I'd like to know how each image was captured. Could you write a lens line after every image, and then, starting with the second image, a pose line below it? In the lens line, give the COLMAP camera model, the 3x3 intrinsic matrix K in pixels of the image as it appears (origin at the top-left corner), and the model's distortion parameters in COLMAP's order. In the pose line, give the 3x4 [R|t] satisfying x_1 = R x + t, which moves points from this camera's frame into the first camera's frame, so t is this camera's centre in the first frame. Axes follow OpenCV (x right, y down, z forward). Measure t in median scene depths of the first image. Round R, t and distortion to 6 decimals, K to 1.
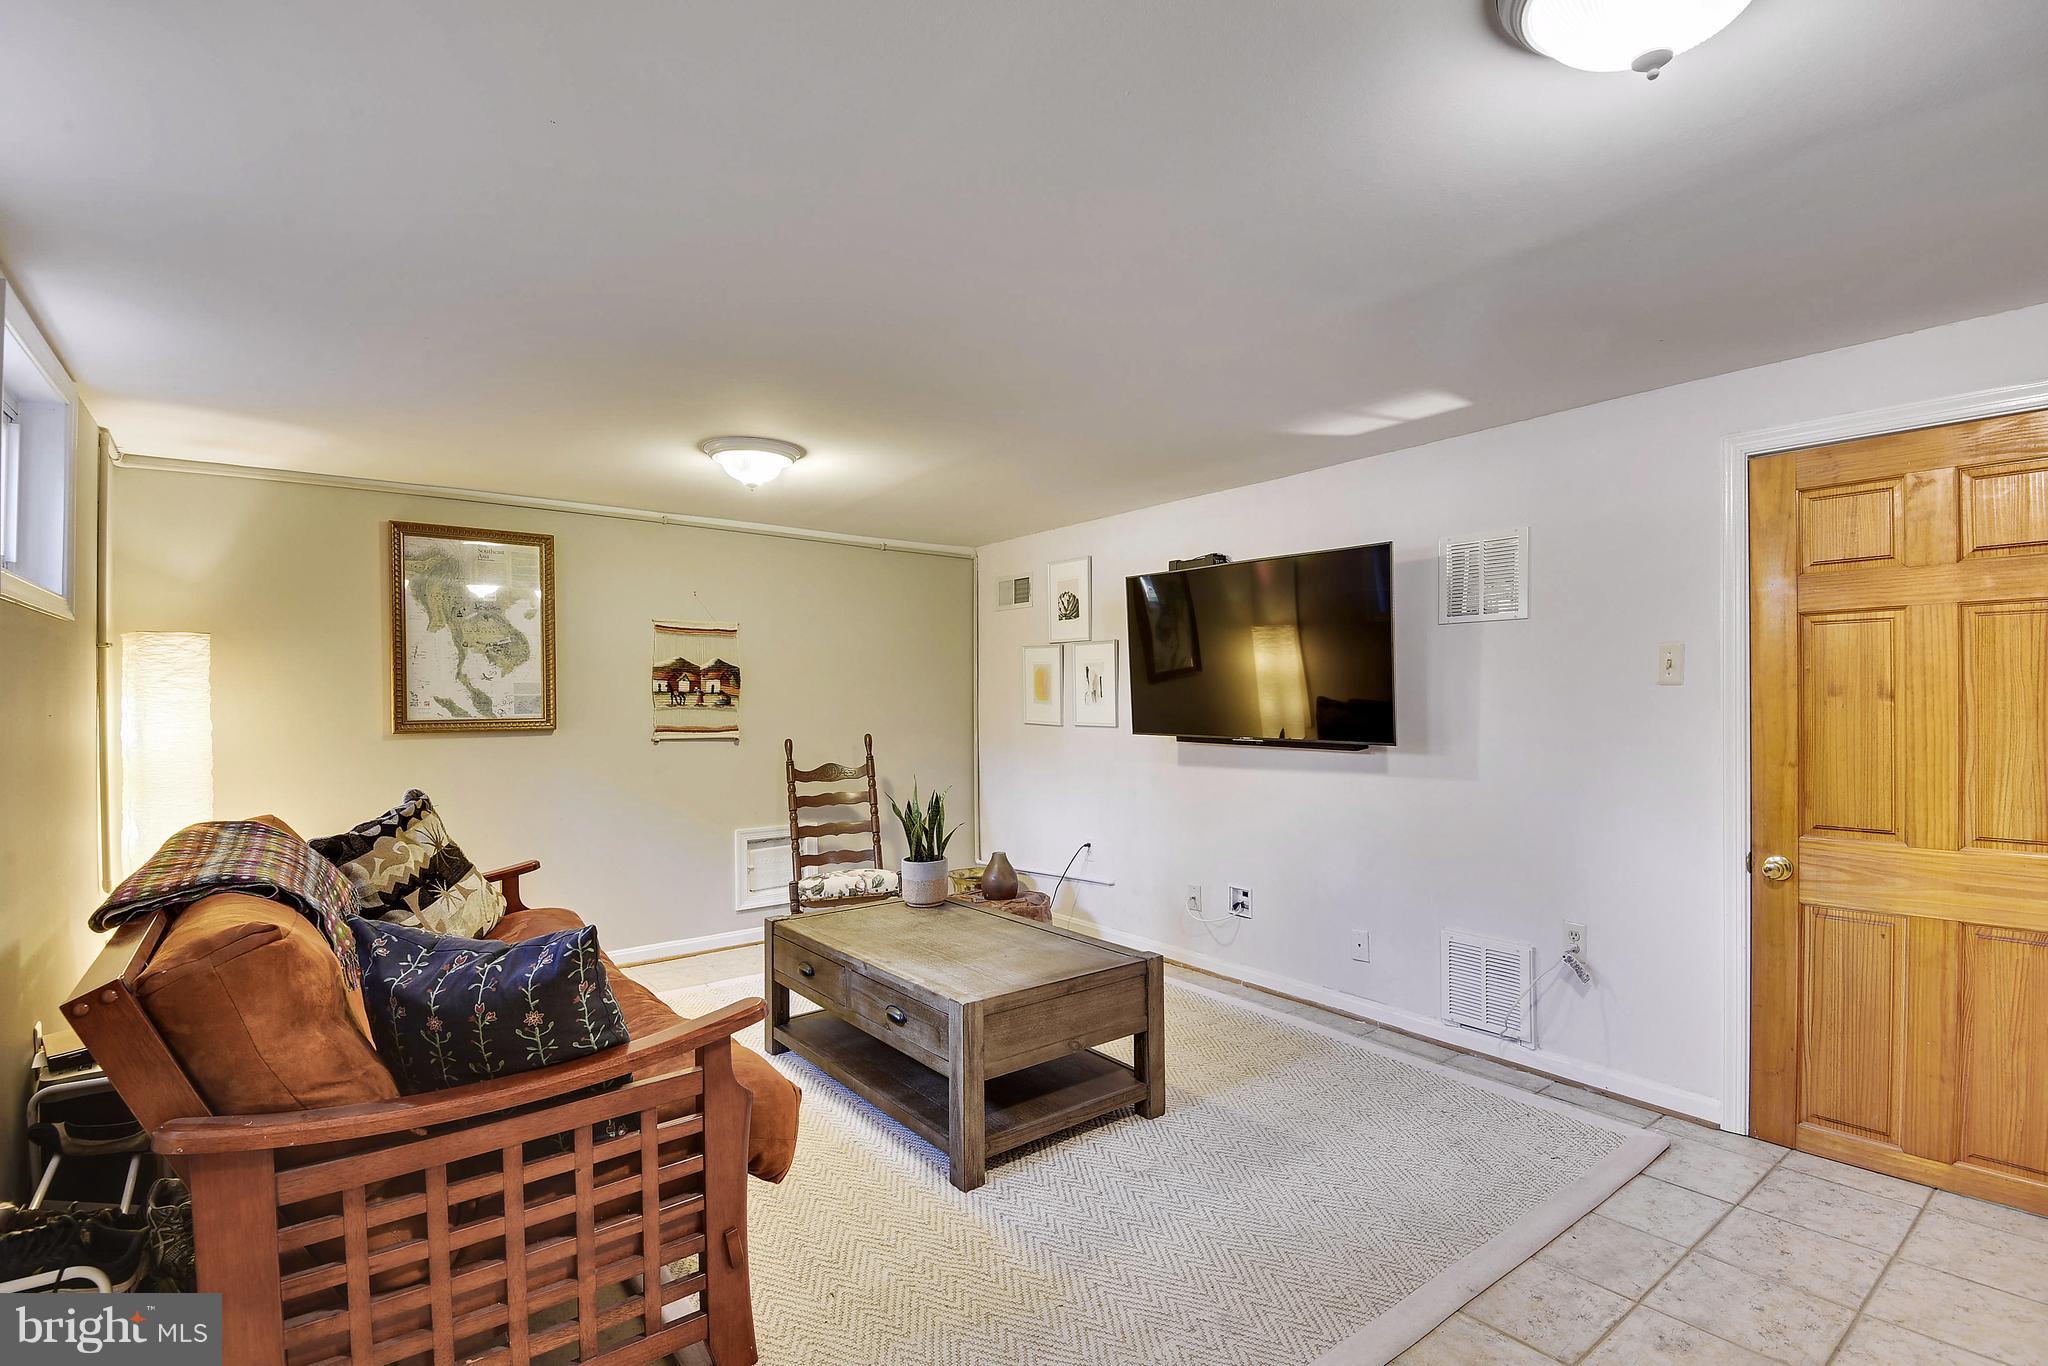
lens RADIAL K [[955.8, 0, 1024.6], [0, 955.8, 696.7], [0, 0, 1]] dist [0.015927, 0.000118]
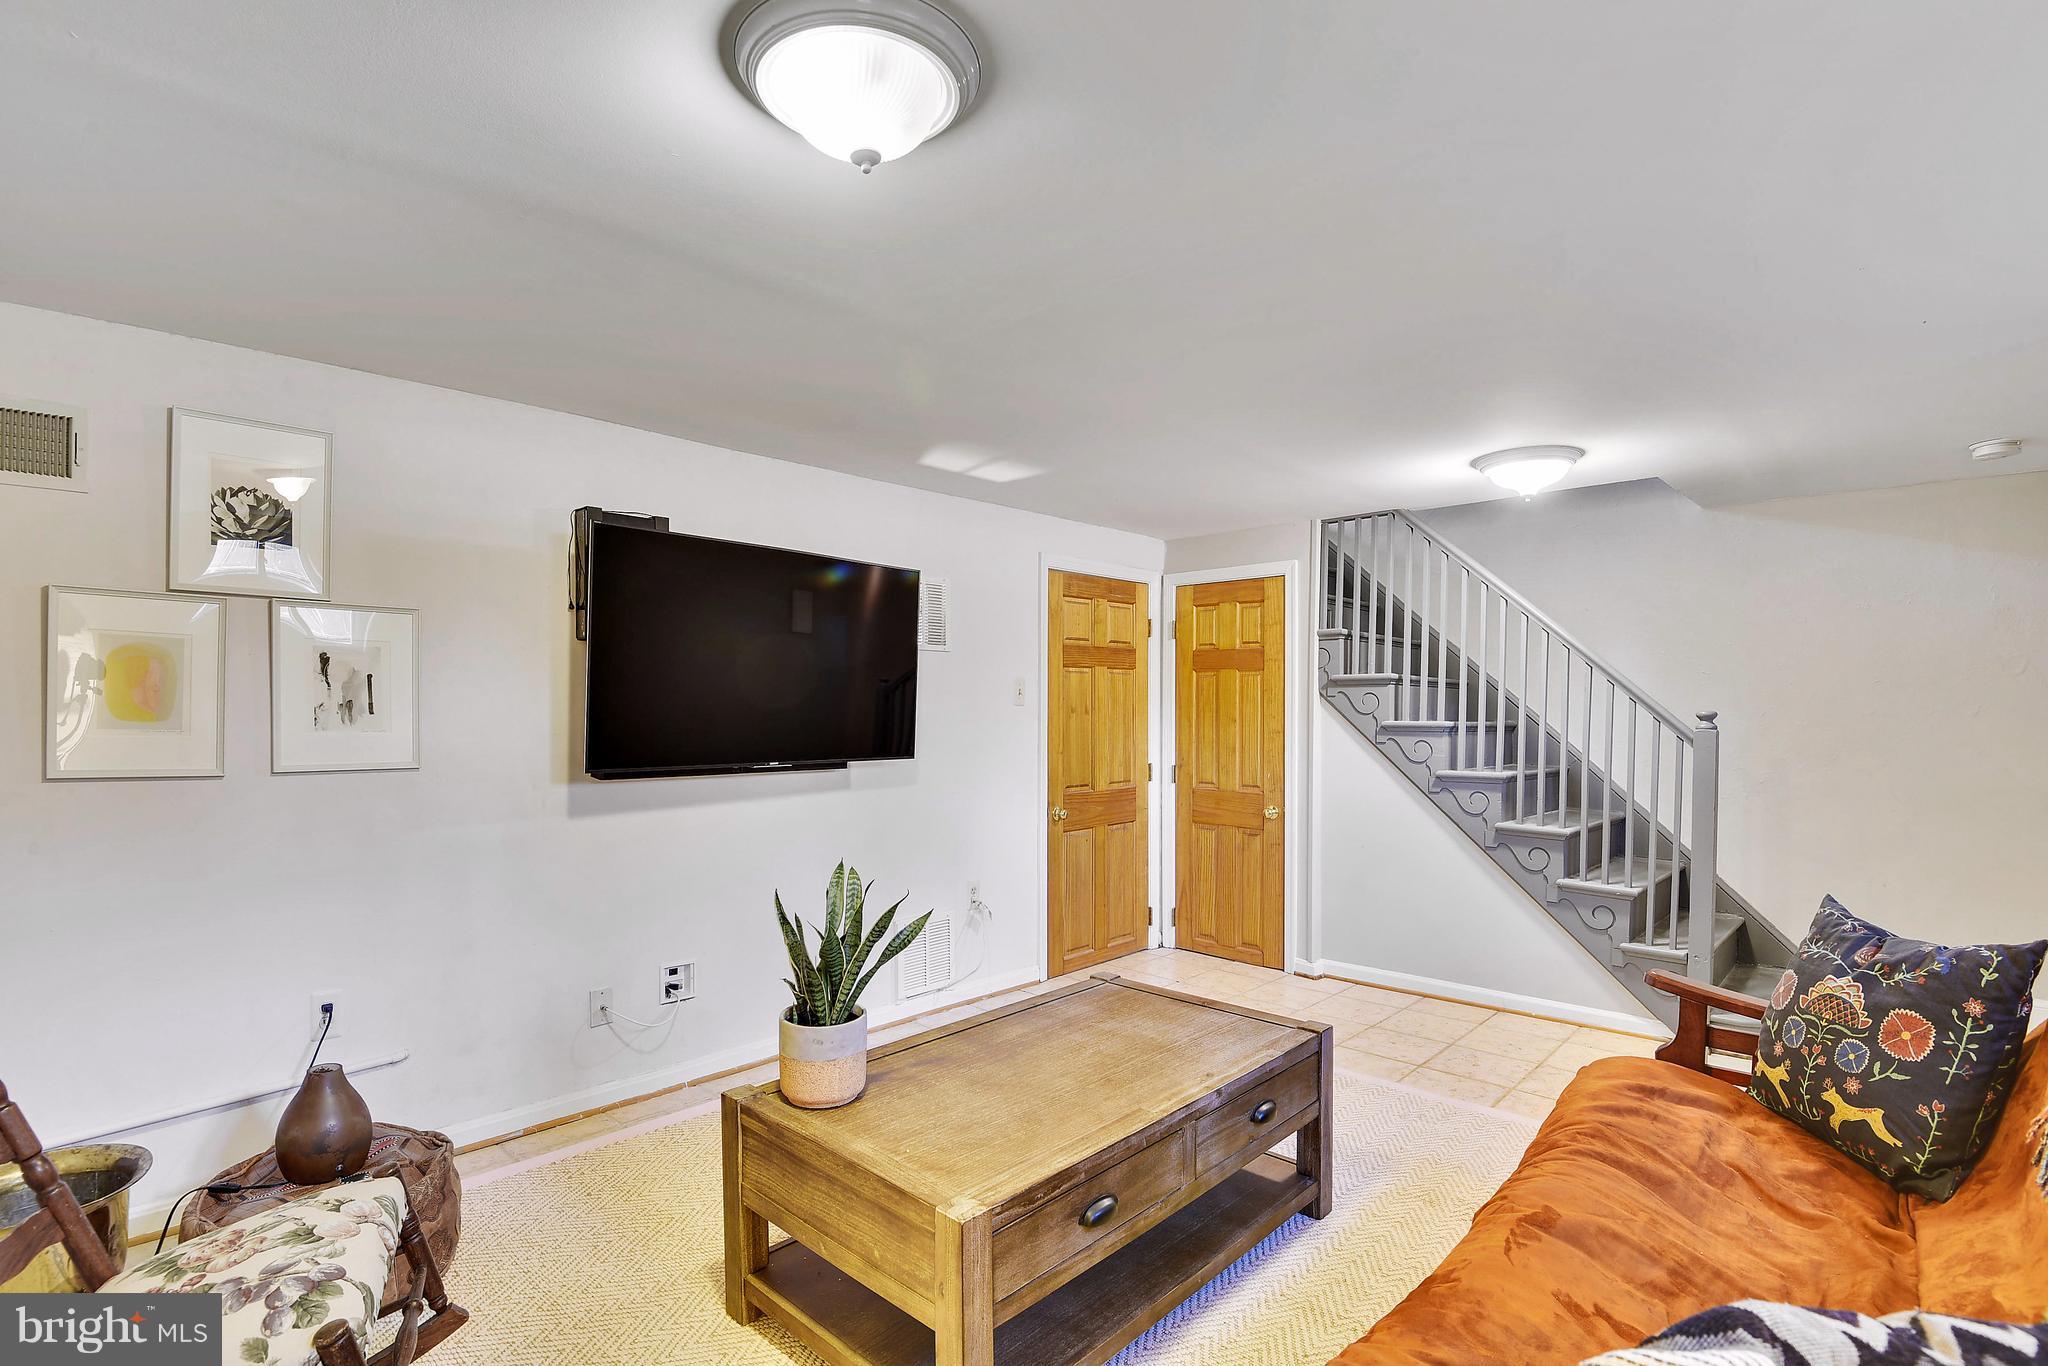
lens RADIAL K [[955.8, 0, 1031.2], [0, 955.8, 713.8], [0, 0, 1]] dist [0.015927, 0.000118]
pose [[-0.155964, -0.001638, 0.987761, -0.588944], [-0.003692, 0.999993, 0.001076, -0.001457], [-0.987756, -0.003479, -0.155969, 0.866007]]
